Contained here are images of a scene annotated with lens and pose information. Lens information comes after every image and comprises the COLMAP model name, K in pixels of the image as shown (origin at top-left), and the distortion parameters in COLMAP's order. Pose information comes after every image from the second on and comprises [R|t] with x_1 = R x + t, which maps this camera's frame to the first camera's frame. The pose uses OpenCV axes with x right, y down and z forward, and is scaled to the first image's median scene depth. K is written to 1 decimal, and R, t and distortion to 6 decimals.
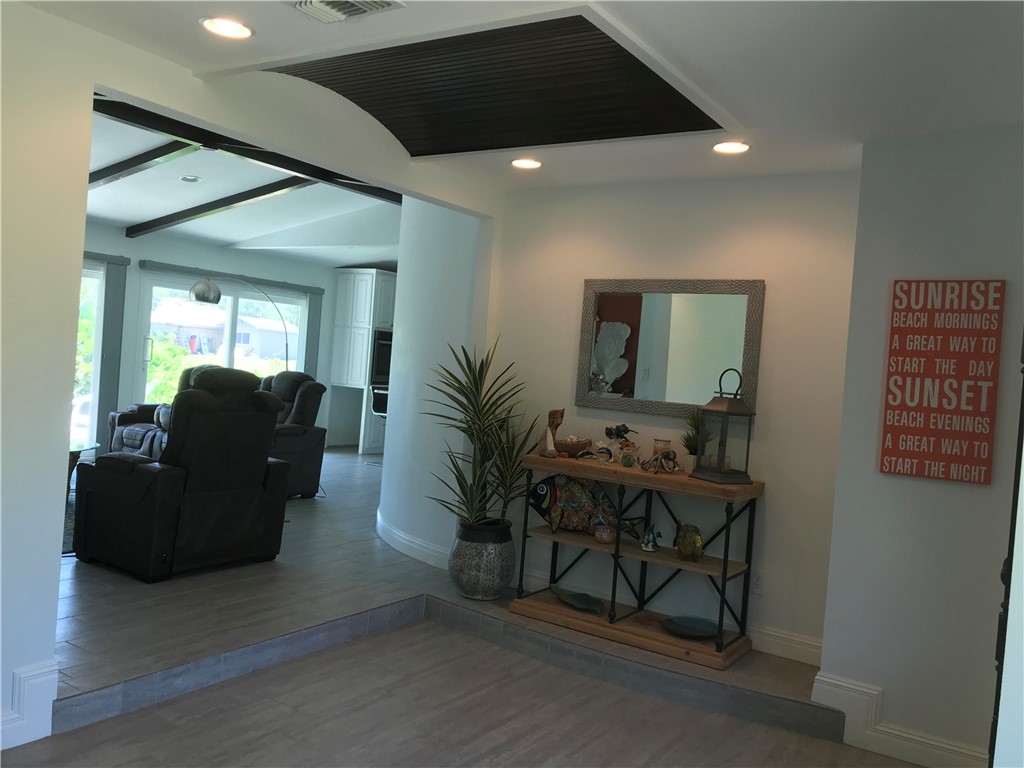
lens RADIAL K [[834.8, 0, 513.9], [0, 834.8, 376.6], [0, 0, 1]] dist [0.044936, -0.053857]
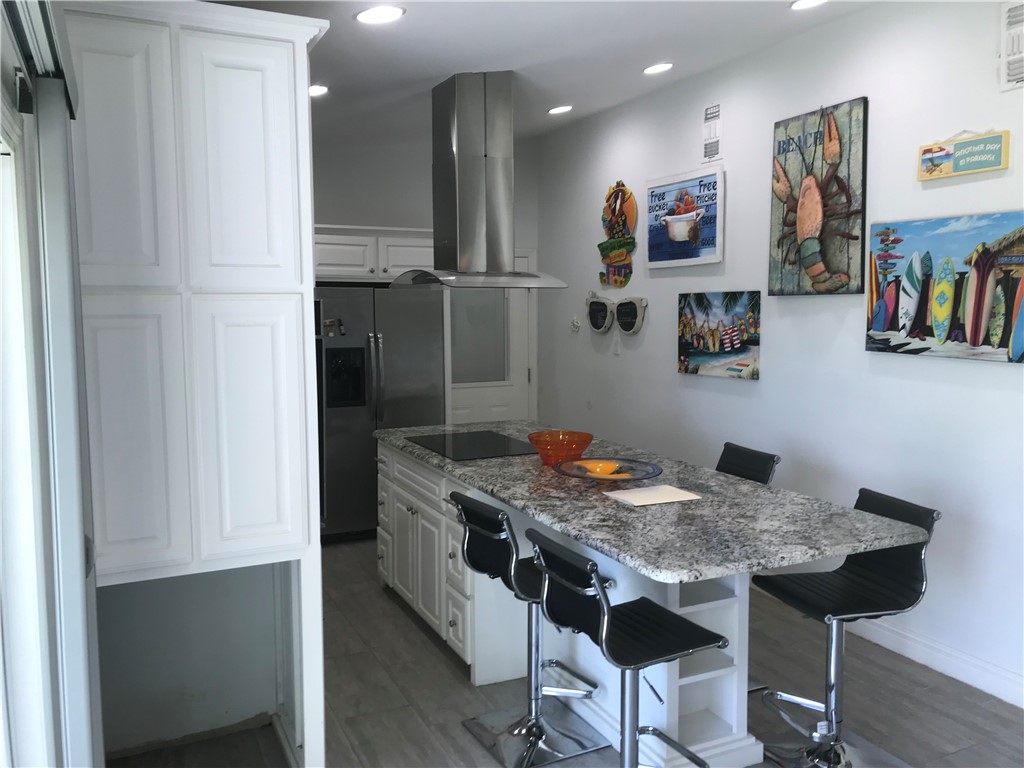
lens RADIAL K [[834.8, 0, 513.9], [0, 834.8, 376.6], [0, 0, 1]] dist [0.044936, -0.053857]
pose [[0.521366, -0.151661, 0.839748, -0.333617], [0.057813, 0.988096, 0.142559, -0.064286], [-0.851372, -0.025777, 0.523928, 0.829951]]
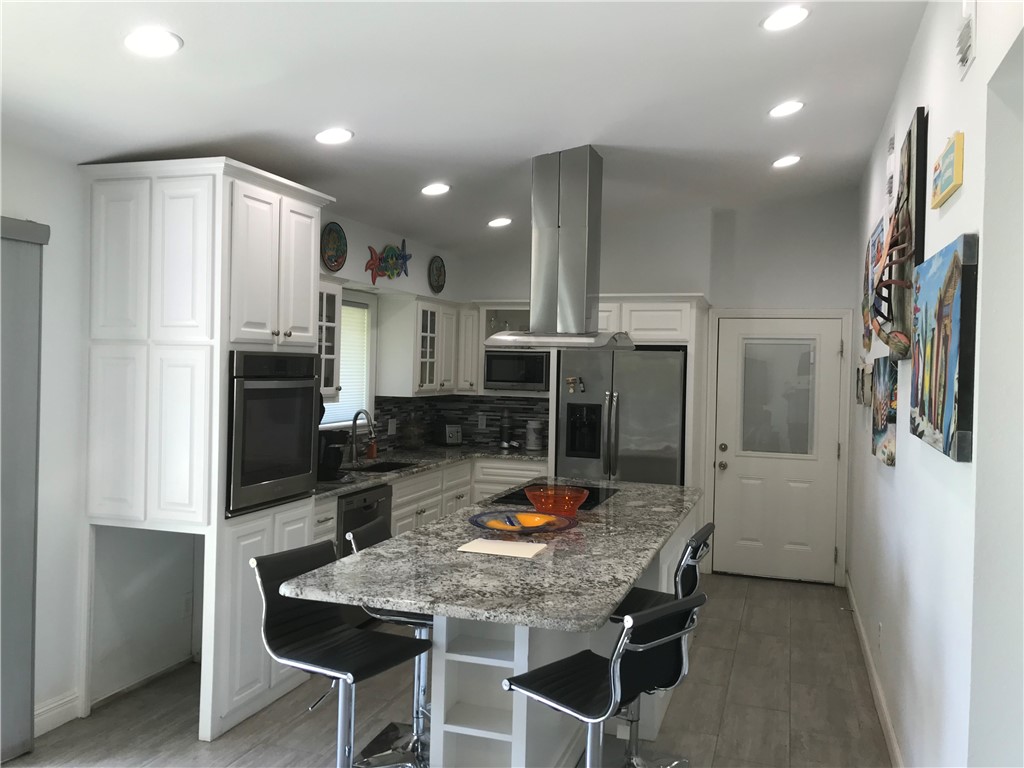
lens RADIAL K [[834.8, 0, 513.9], [0, 834.8, 376.6], [0, 0, 1]] dist [0.044936, -0.053857]
pose [[0.965256, -0.056163, 0.255198, -0.143676], [0.053572, 0.998418, 0.017098, -0.045079], [-0.255754, -0.002833, 0.966738, 0.657793]]
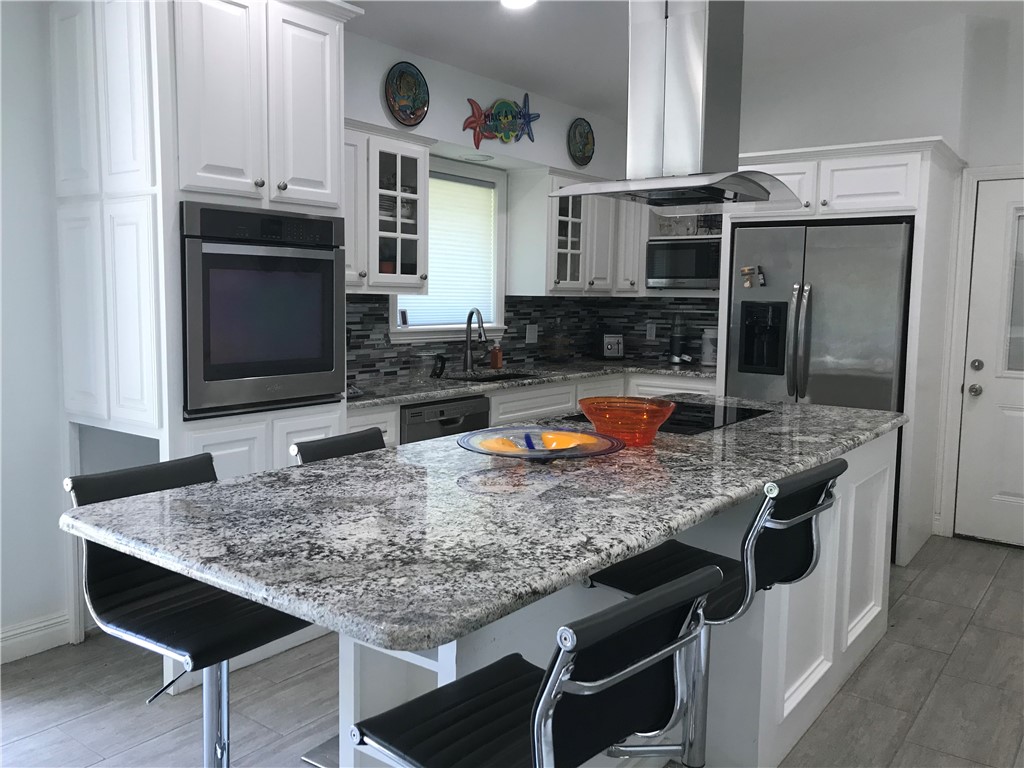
lens RADIAL K [[834.8, 0, 513.9], [0, 834.8, 376.6], [0, 0, 1]] dist [0.044936, -0.053857]
pose [[0.996072, -0.053825, -0.070305, -0.054489], [0.059232, 0.995251, 0.077243, -0.017647], [0.065814, -0.081104, 0.994530, 0.755957]]
